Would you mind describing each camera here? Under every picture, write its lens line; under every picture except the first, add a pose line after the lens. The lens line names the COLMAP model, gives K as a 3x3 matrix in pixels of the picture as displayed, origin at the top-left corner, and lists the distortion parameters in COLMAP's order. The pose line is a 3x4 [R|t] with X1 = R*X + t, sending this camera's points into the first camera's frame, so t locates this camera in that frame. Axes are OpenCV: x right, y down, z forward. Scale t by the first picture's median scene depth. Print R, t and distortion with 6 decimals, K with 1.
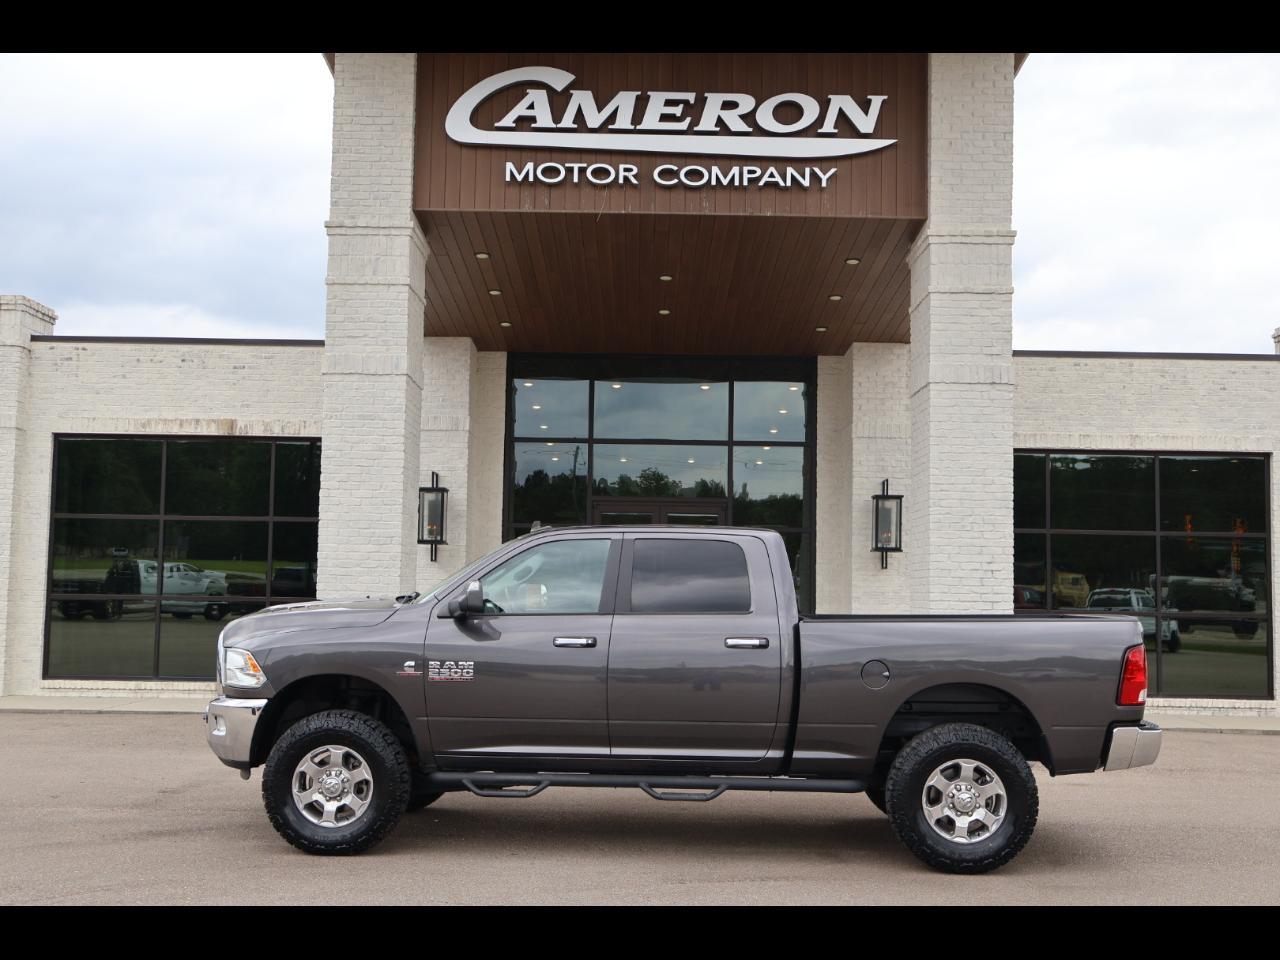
lens RADIAL K [[1373.4, 0, 633.0], [0, 1373.4, 481.4], [0, 0, 1]] dist [0.013678, 0.000000]
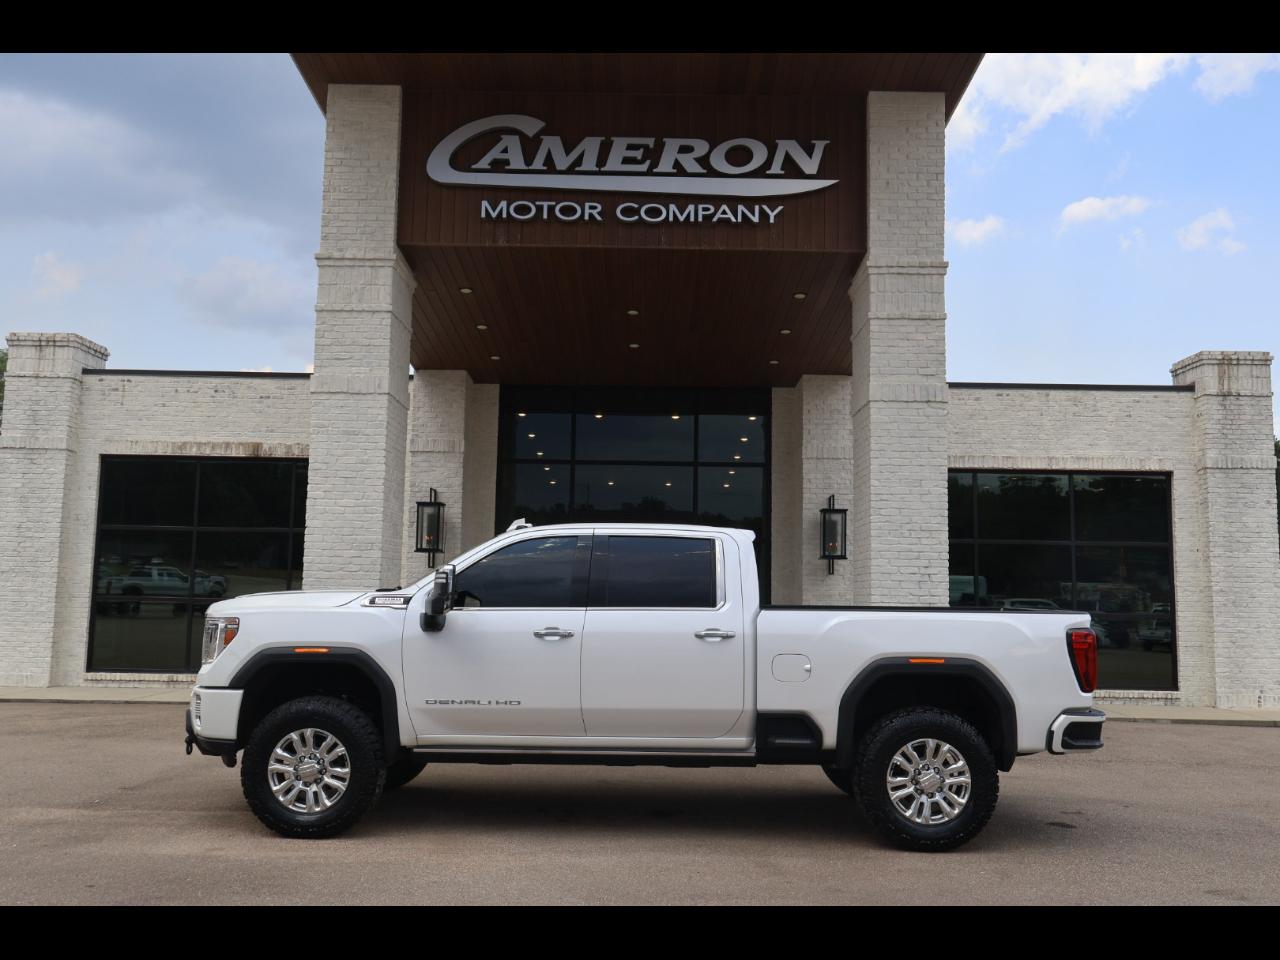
lens RADIAL K [[1034.3, 0, 645.8], [0, 1034.3, 479.4], [0, 0, 1]] dist [0.007500, -0.013160]
pose [[1.000000, 0.000262, -0.000686, 0.038982], [-0.000283, 0.999549, -0.030024, 0.014483], [0.000678, 0.030024, 0.999549, 0.182472]]
